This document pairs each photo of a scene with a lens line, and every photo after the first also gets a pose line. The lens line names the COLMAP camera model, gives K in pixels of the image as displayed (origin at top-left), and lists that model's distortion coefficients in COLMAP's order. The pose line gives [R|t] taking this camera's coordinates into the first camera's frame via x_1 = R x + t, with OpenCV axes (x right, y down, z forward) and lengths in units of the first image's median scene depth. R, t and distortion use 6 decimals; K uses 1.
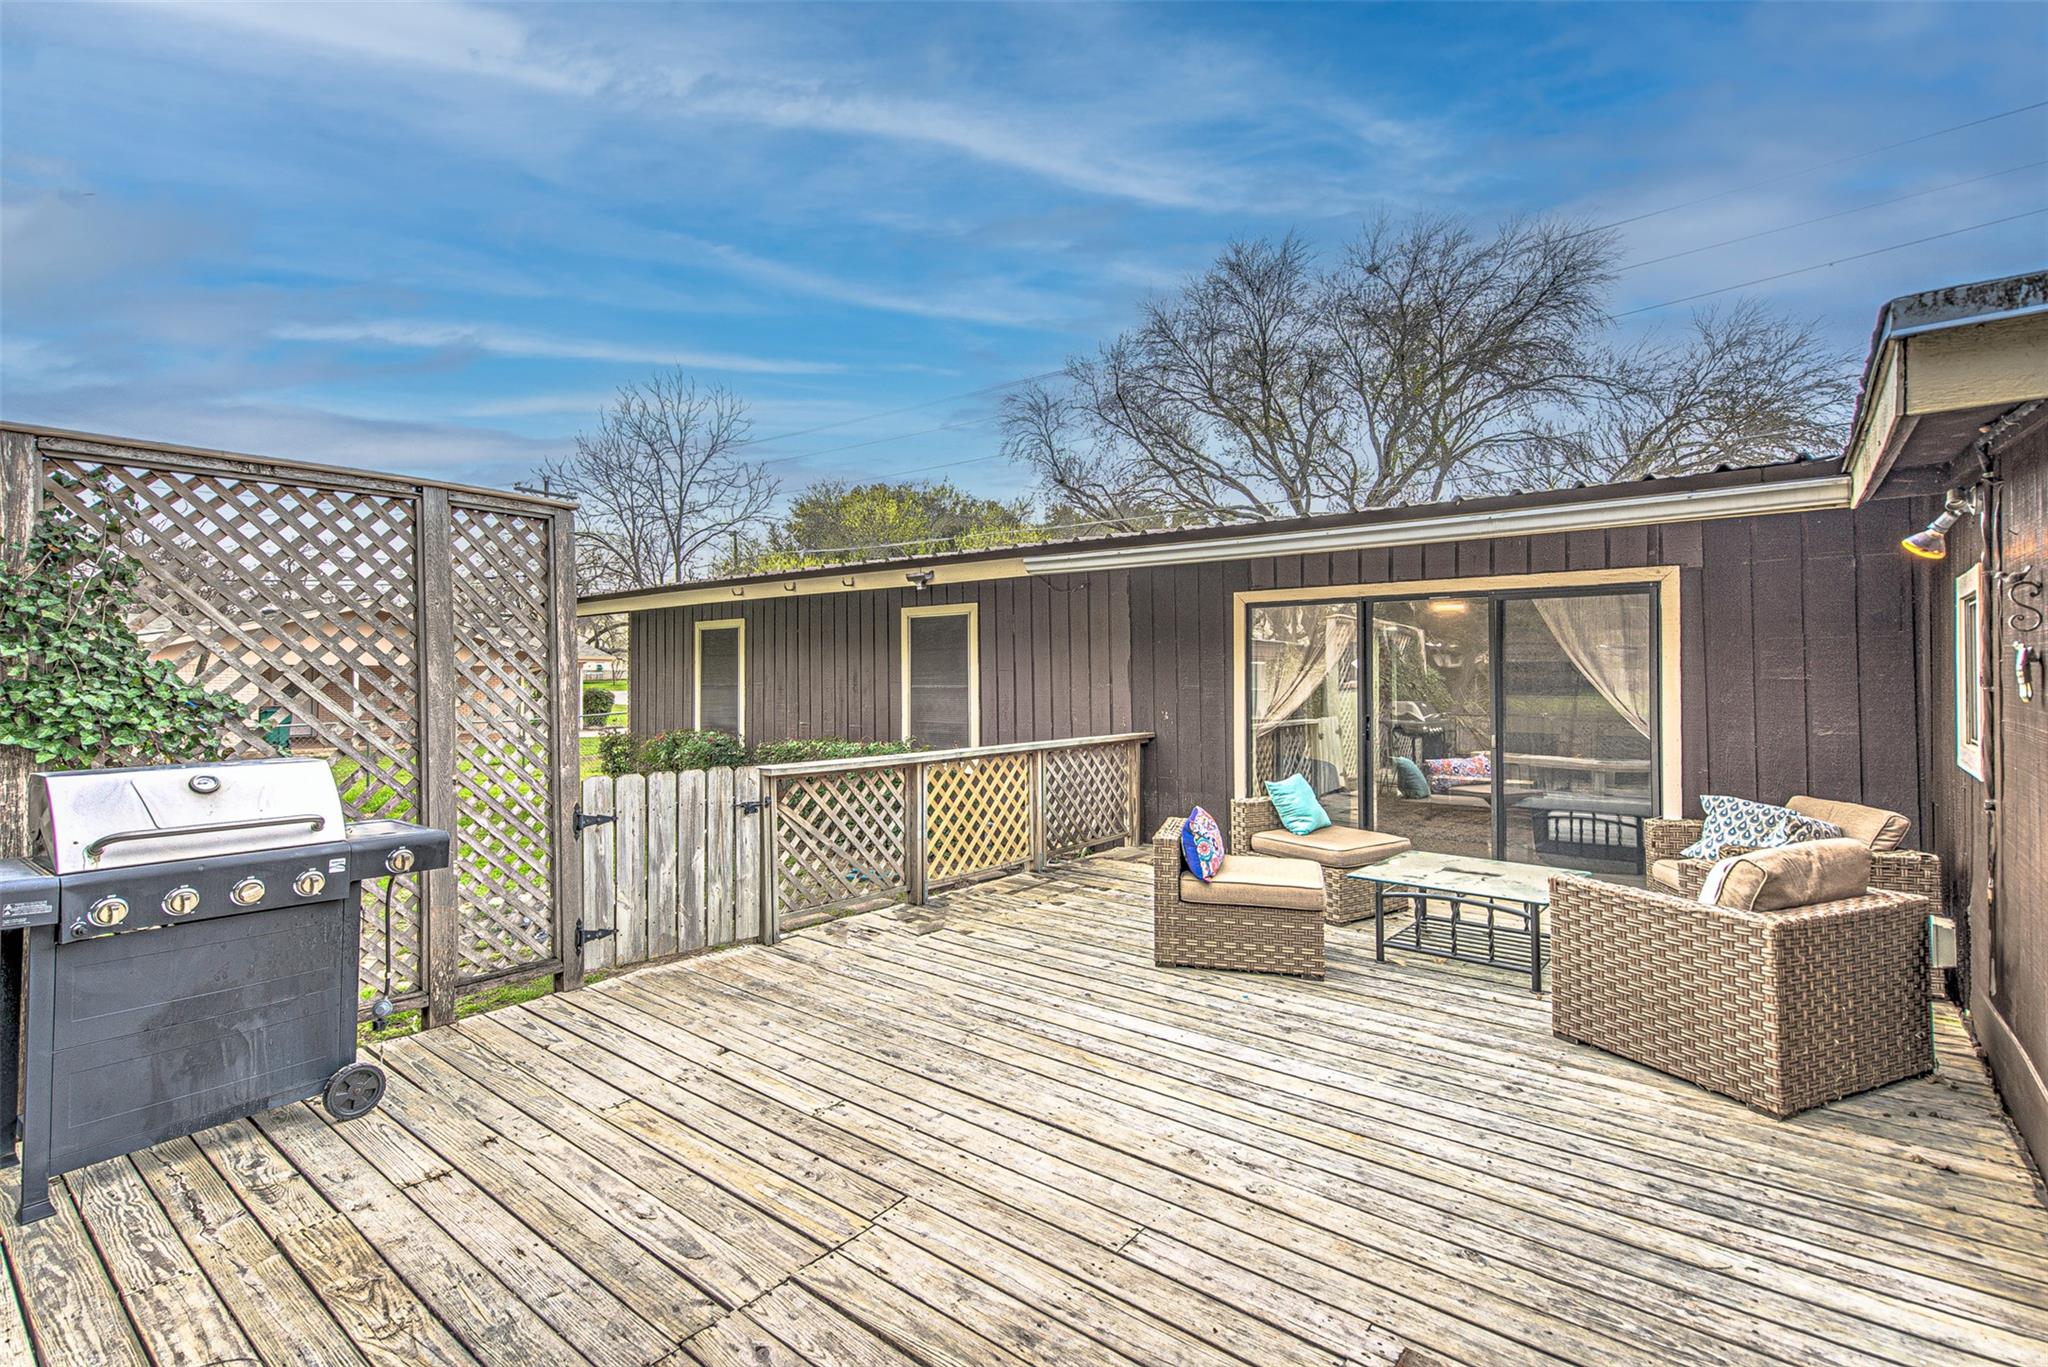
lens RADIAL K [[940.9, 0, 1030.8], [0, 940.9, 680.0], [0, 0, 1]] dist [-0.000732, 0.000839]
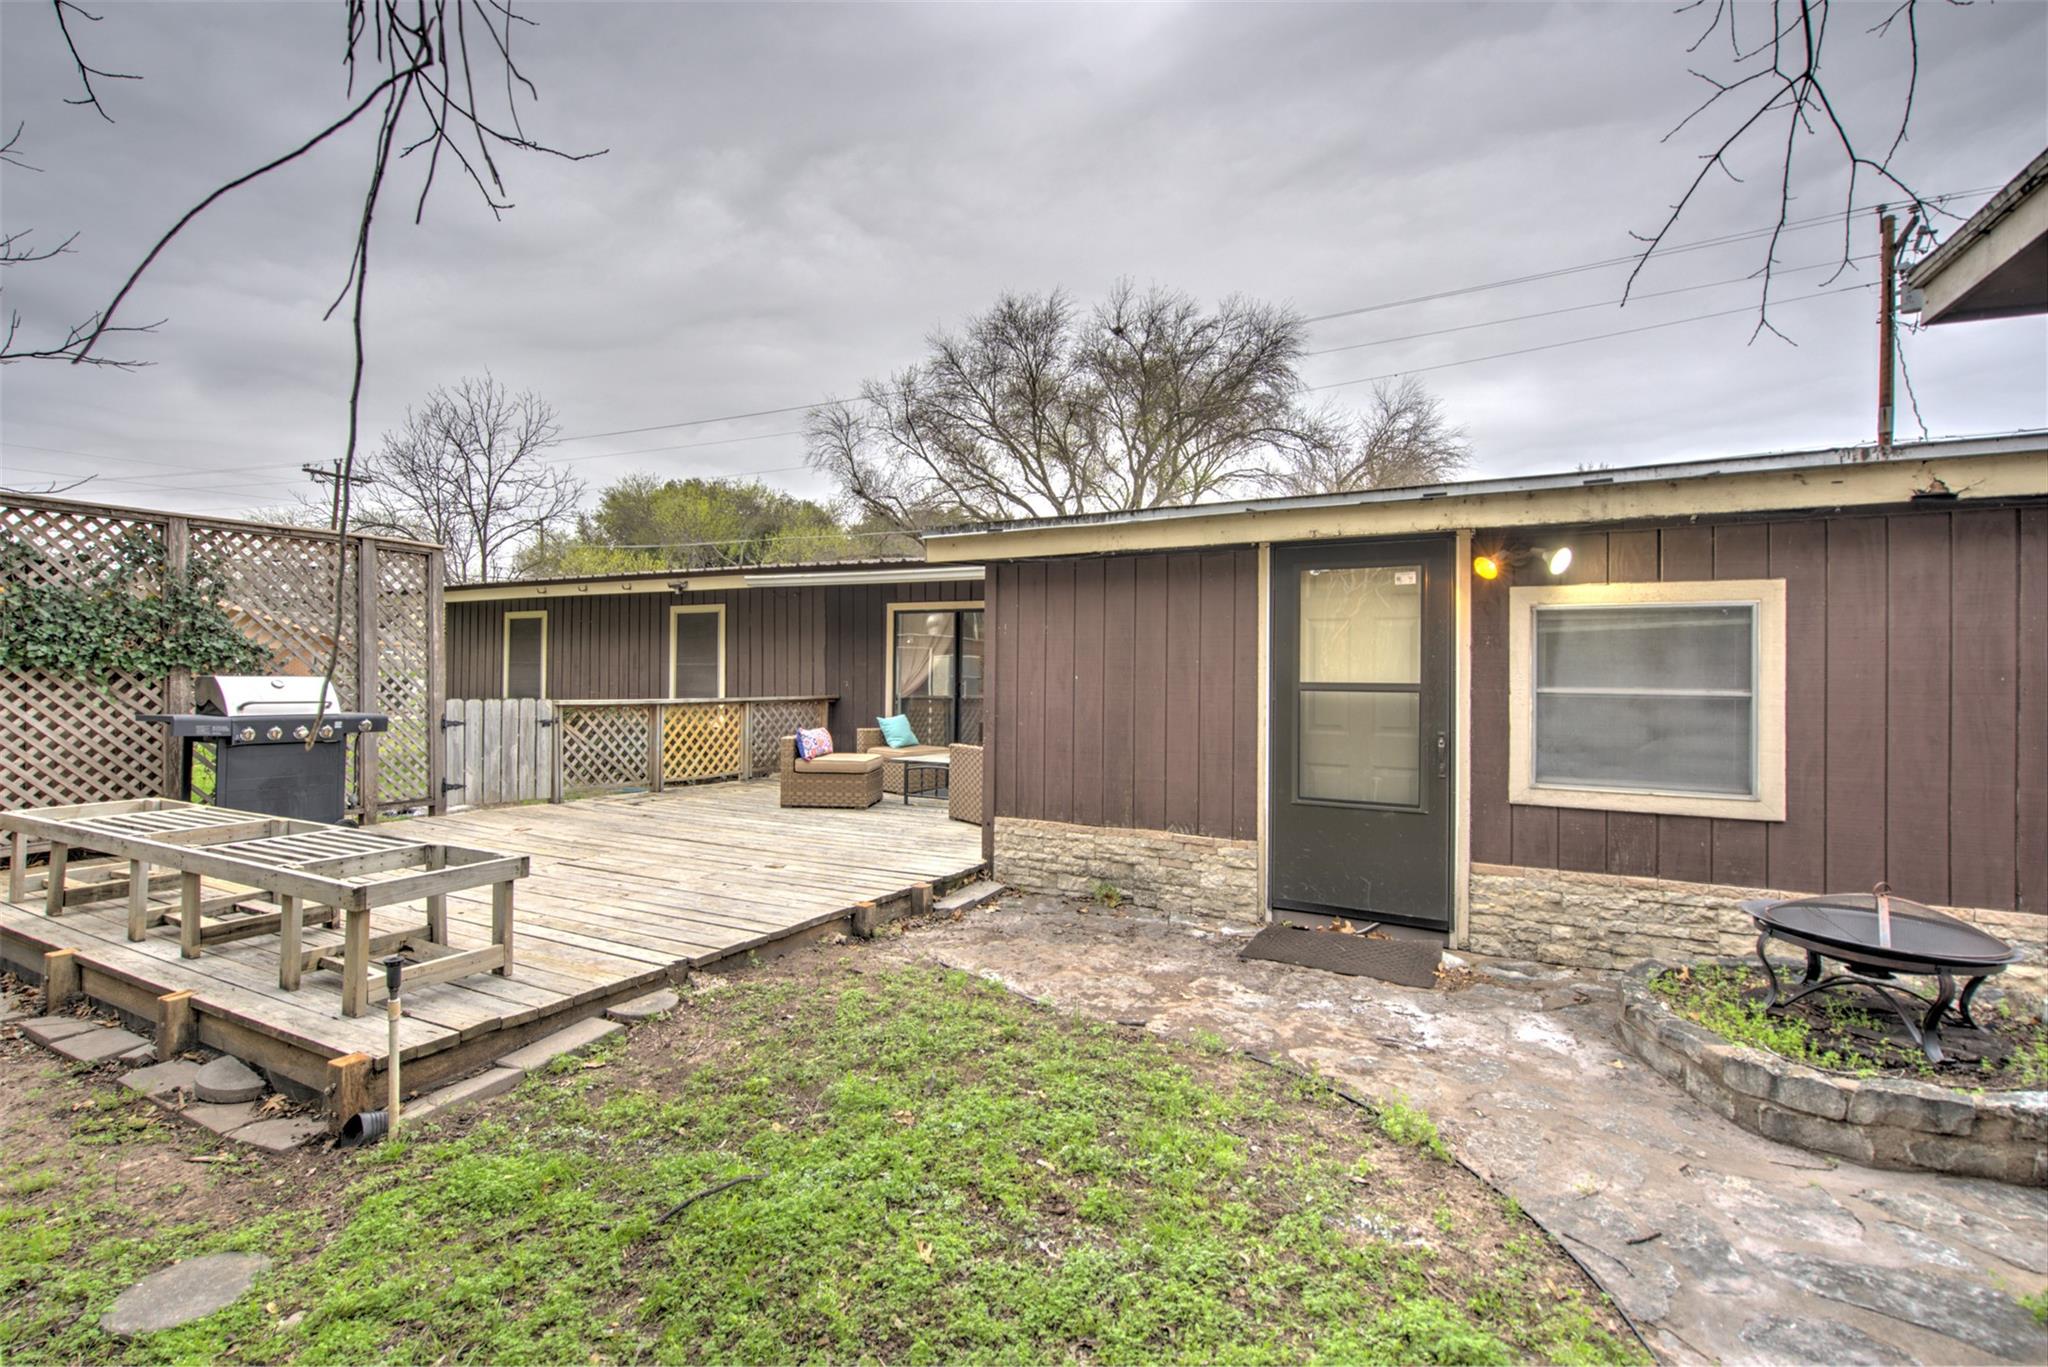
lens RADIAL K [[940.9, 0, 1015.2], [0, 940.9, 672.1], [0, 0, 1]] dist [-0.000732, 0.000839]
pose [[0.986350, 0.017455, 0.163733, 0.138910], [-0.016176, 0.999827, -0.009144, 0.023365], [-0.163865, 0.006370, 0.986462, -0.441170]]
